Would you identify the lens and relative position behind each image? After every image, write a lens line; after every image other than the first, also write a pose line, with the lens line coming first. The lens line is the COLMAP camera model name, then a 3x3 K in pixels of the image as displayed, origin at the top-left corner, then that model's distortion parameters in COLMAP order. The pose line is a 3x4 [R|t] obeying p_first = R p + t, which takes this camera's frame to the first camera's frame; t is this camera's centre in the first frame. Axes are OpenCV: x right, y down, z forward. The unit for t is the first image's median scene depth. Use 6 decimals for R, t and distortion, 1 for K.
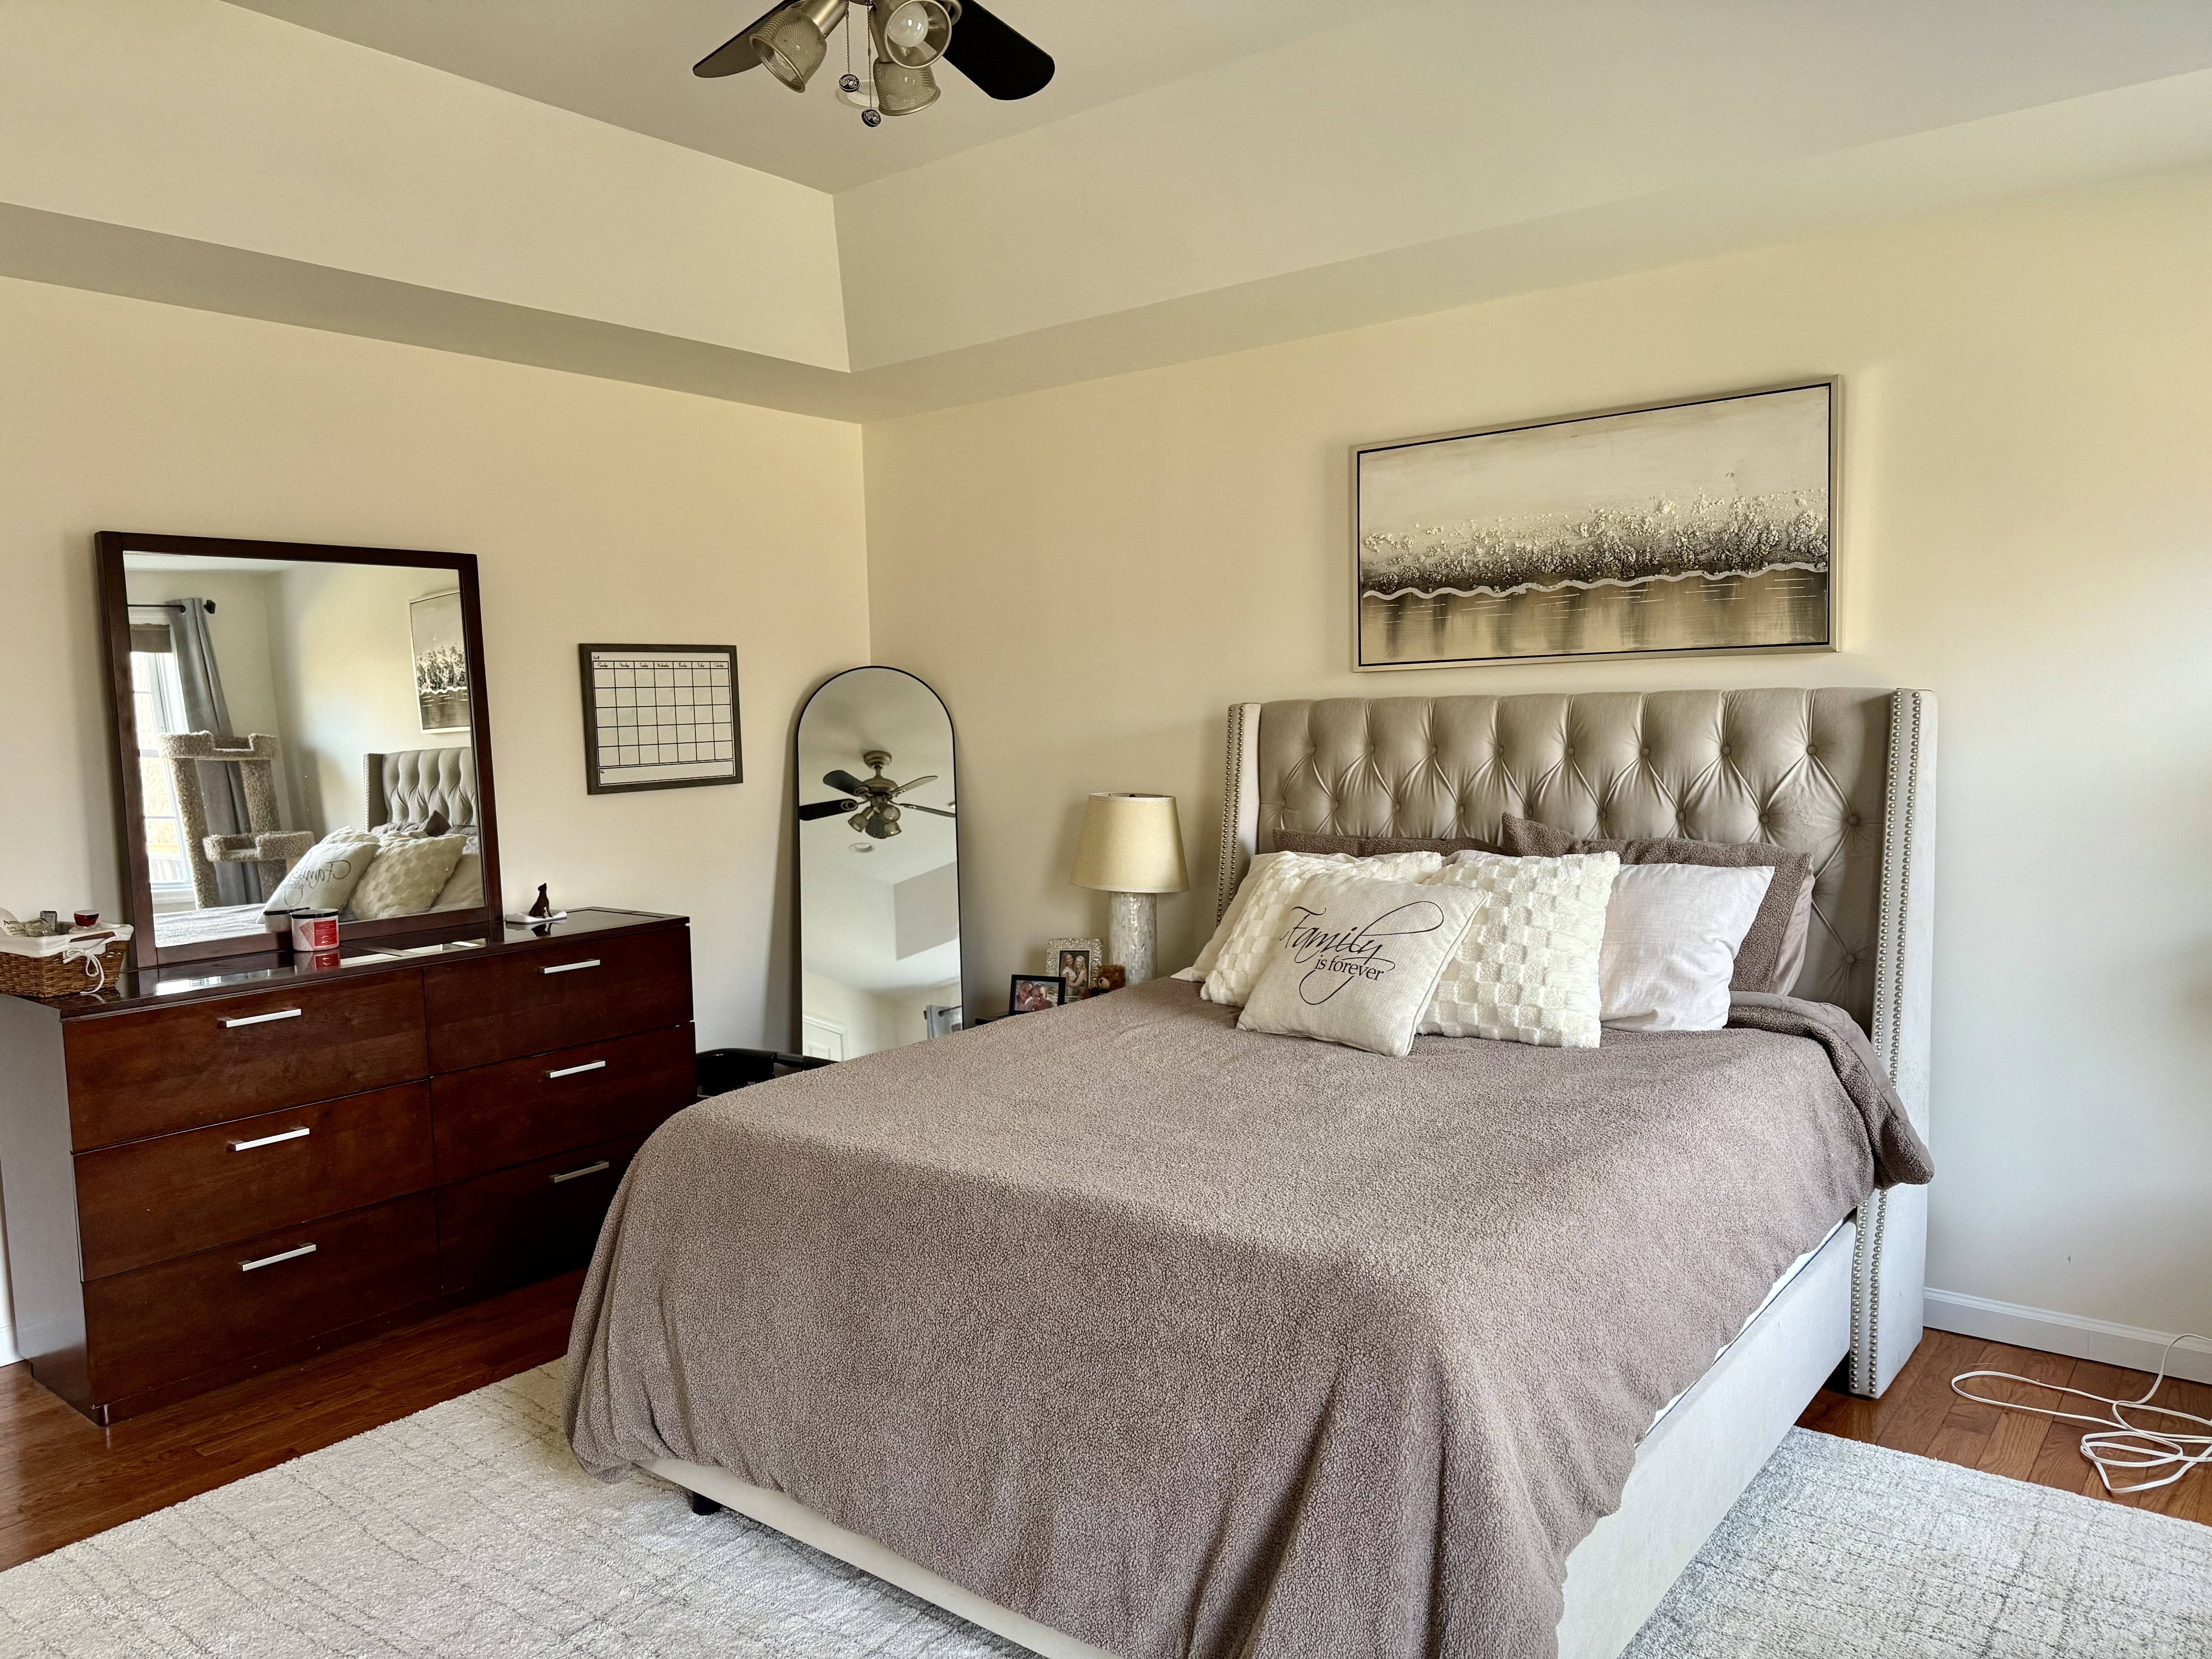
lens RADIAL K [[1557.2, 0, 1109.4], [0, 1557.2, 831.4], [0, 0, 1]] dist [0.076013, -0.083112]
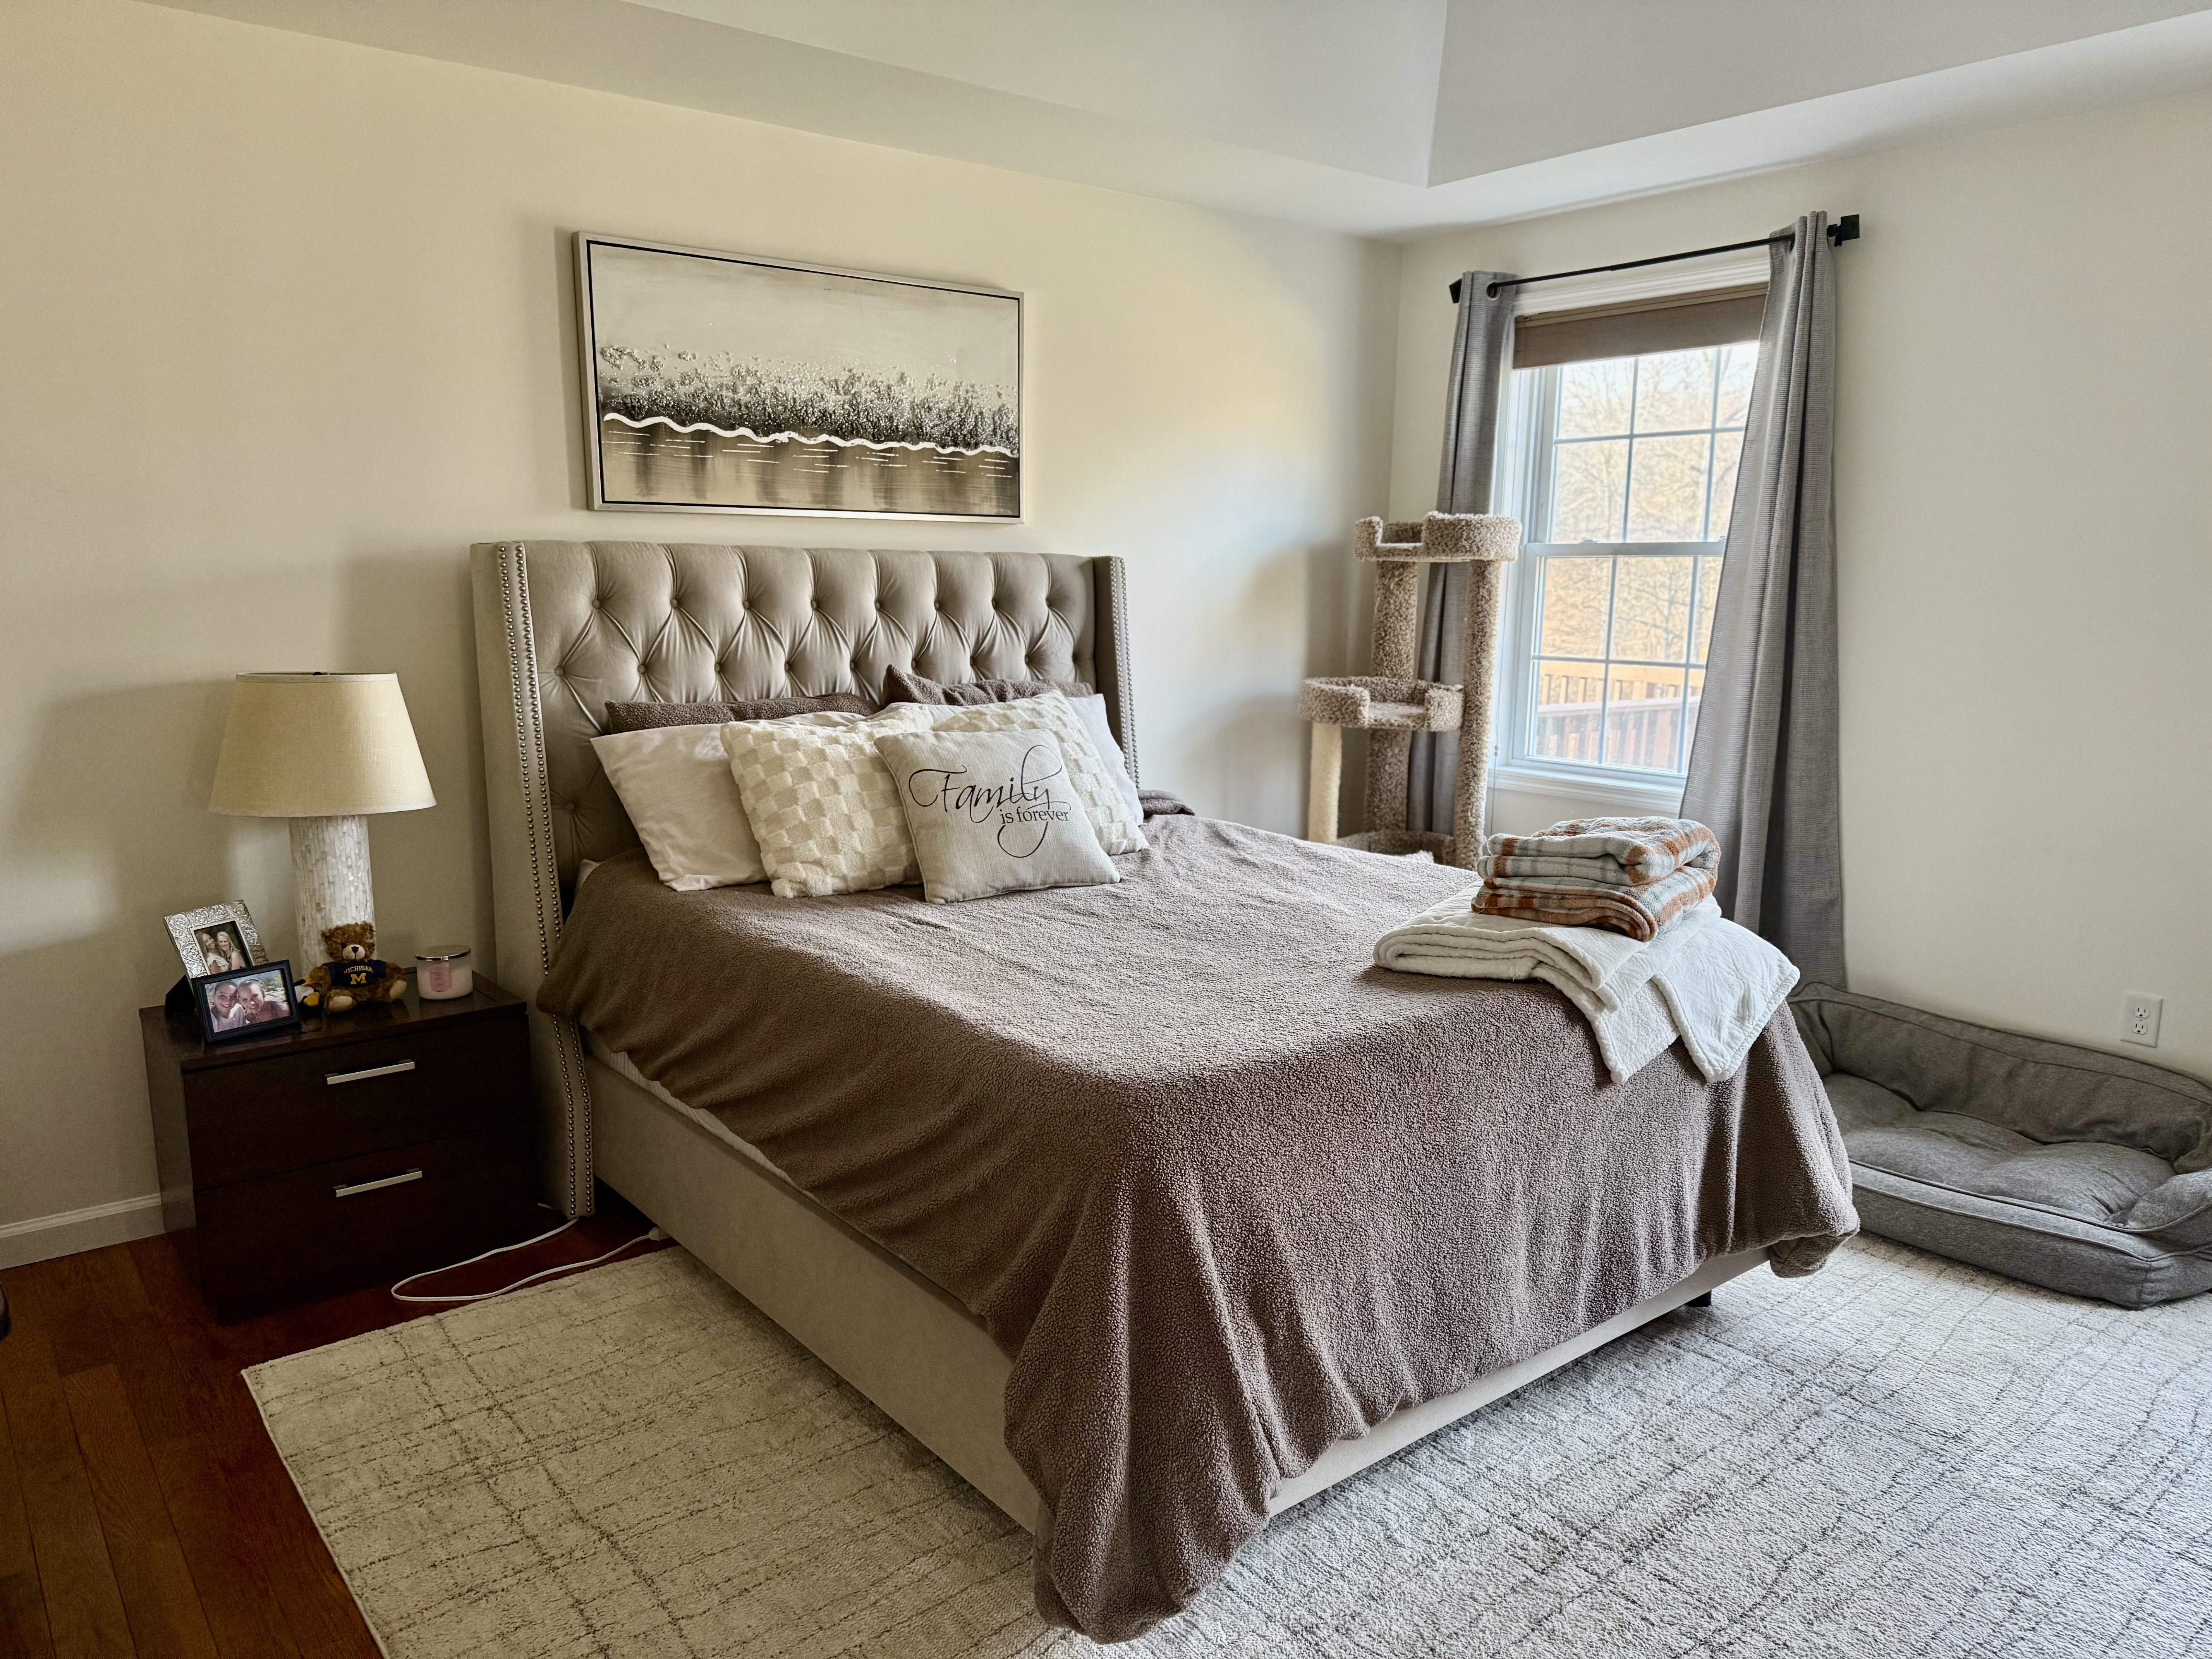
lens RADIAL K [[1557.2, 0, 1110.7], [0, 1557.2, 836.3], [0, 0, 1]] dist [0.076013, -0.083112]
pose [[0.195090, -0.143215, 0.970273, -0.676595], [0.062388, 0.989090, 0.133449, -0.026336], [-0.978799, 0.034499, 0.201897, 0.609687]]
